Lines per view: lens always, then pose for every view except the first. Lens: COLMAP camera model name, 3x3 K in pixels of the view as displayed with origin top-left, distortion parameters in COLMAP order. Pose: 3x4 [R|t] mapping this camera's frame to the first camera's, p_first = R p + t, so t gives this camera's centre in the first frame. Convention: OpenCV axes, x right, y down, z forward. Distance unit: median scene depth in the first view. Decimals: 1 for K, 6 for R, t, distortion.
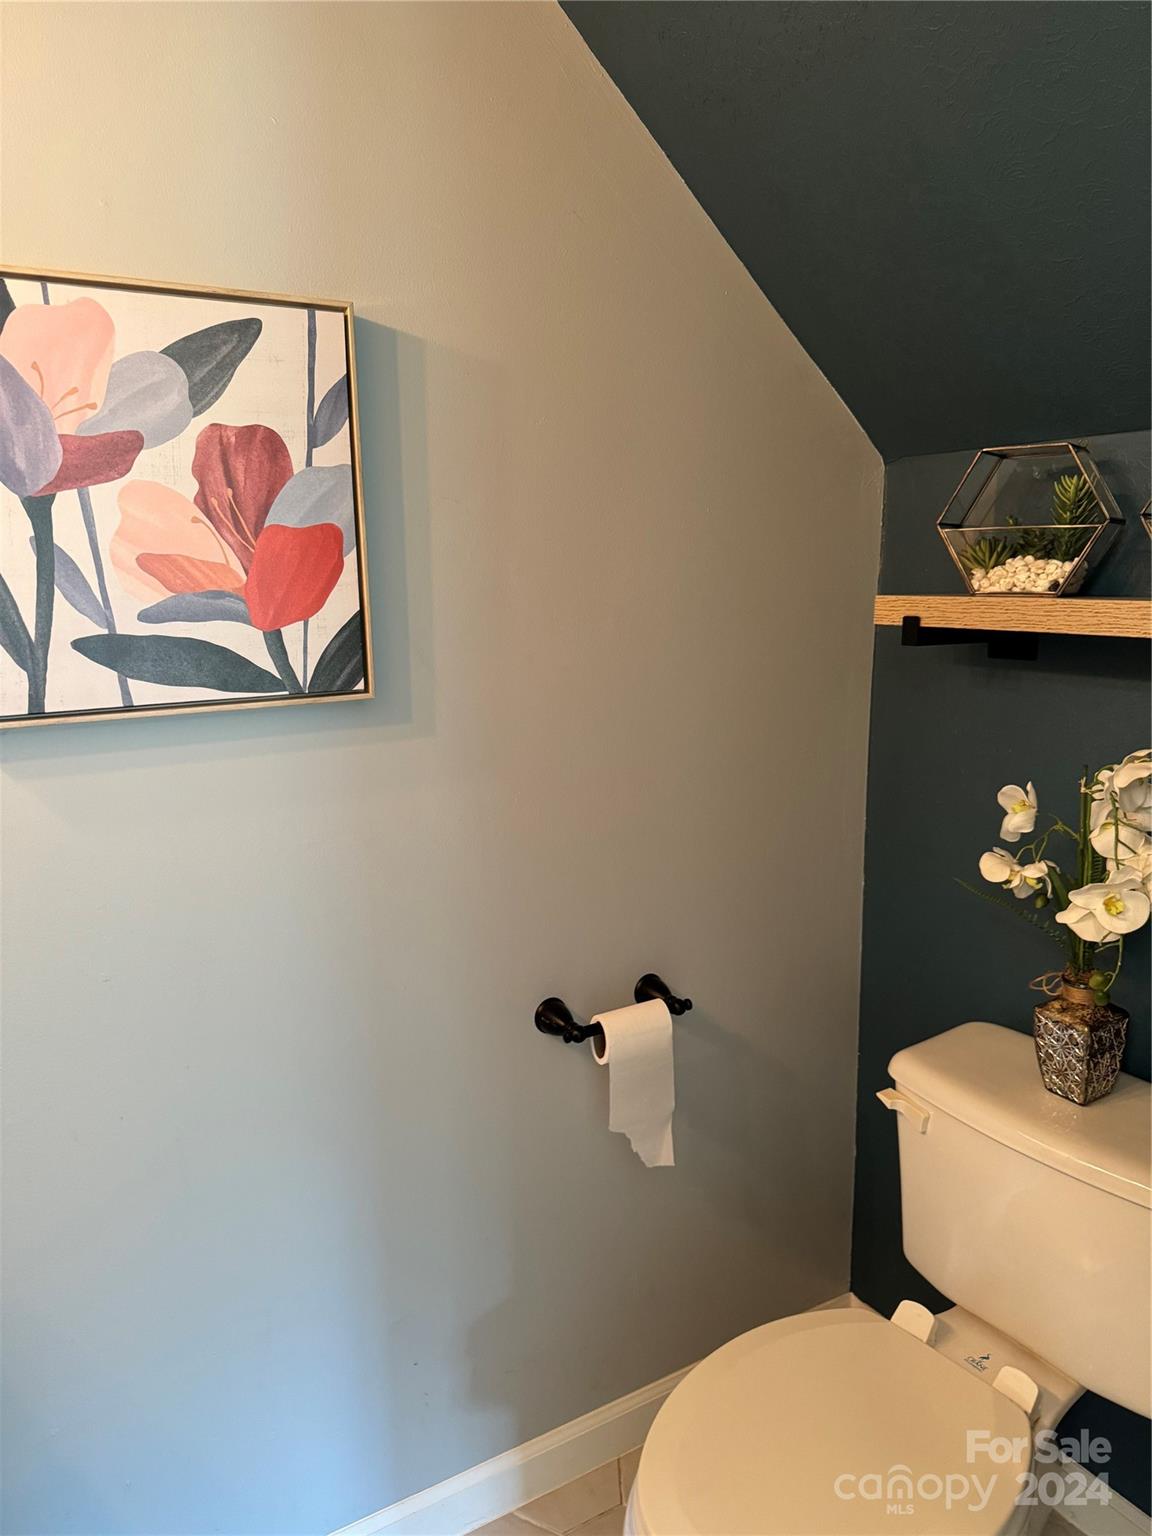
lens RADIAL K [[1070.8, 0, 575.7], [0, 1070.8, 764.6], [0, 0, 1]] dist [0.034806, -0.046257]
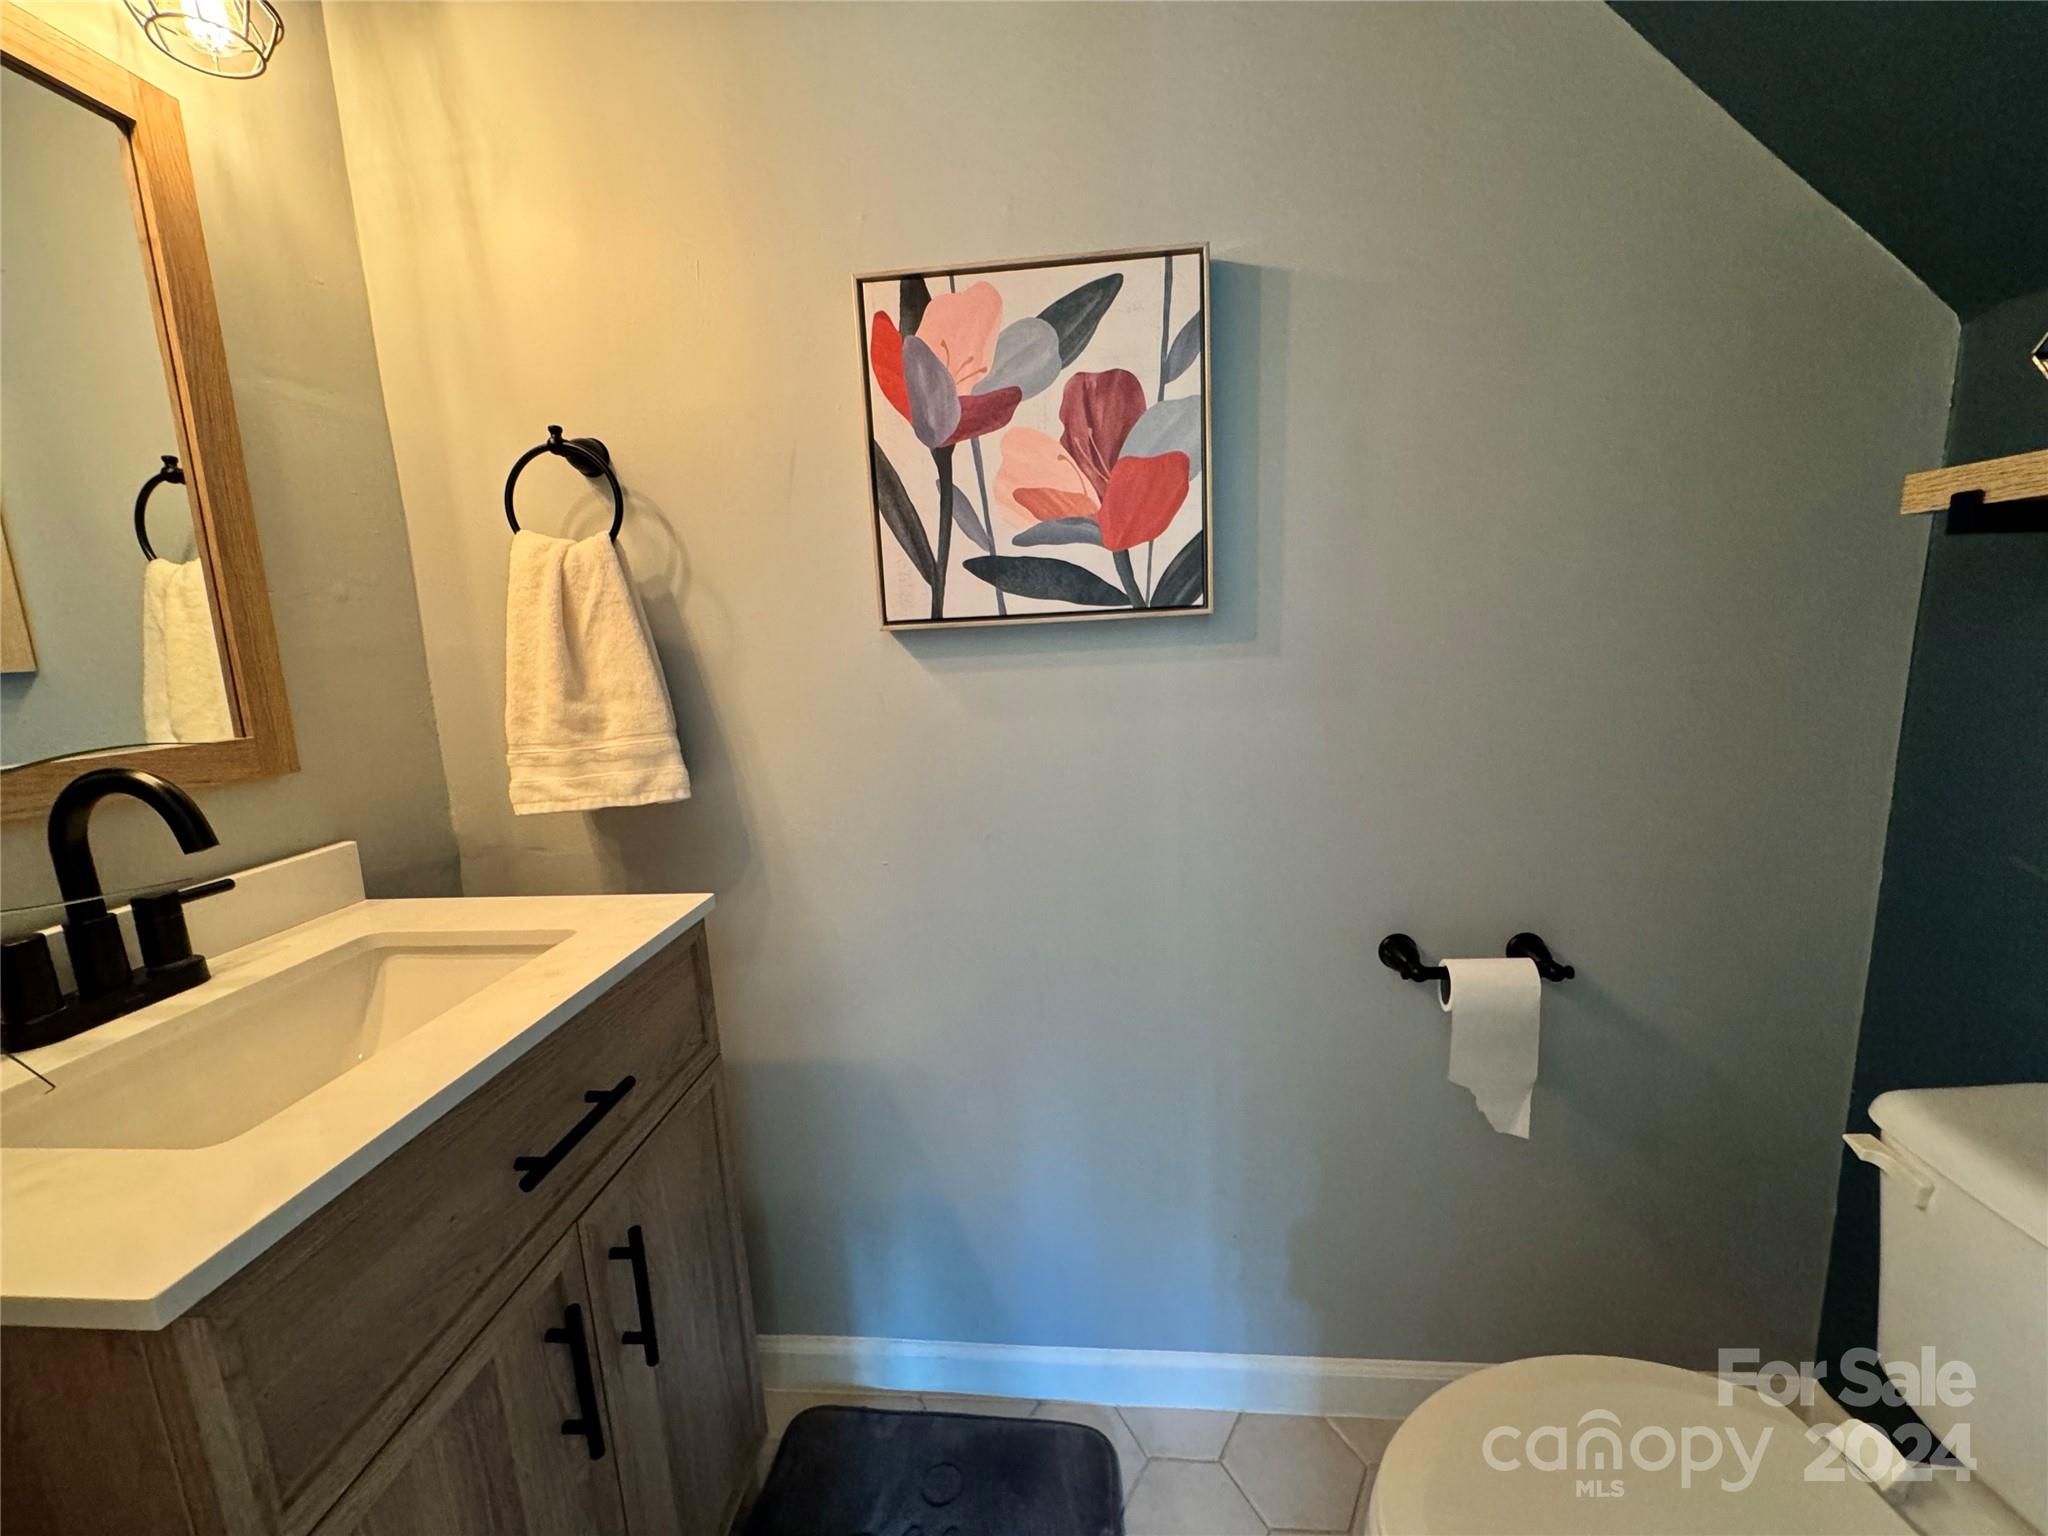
lens RADIAL K [[816.1, 0, 1018.6], [0, 816.1, 761.0], [0, 0, 1]] dist [-0.006044, 0.001021]
pose [[0.810437, 0.070613, -0.581555, 0.151830], [-0.070520, 0.997249, 0.022813, 0.087204], [0.581566, 0.022522, 0.813187, 0.236516]]
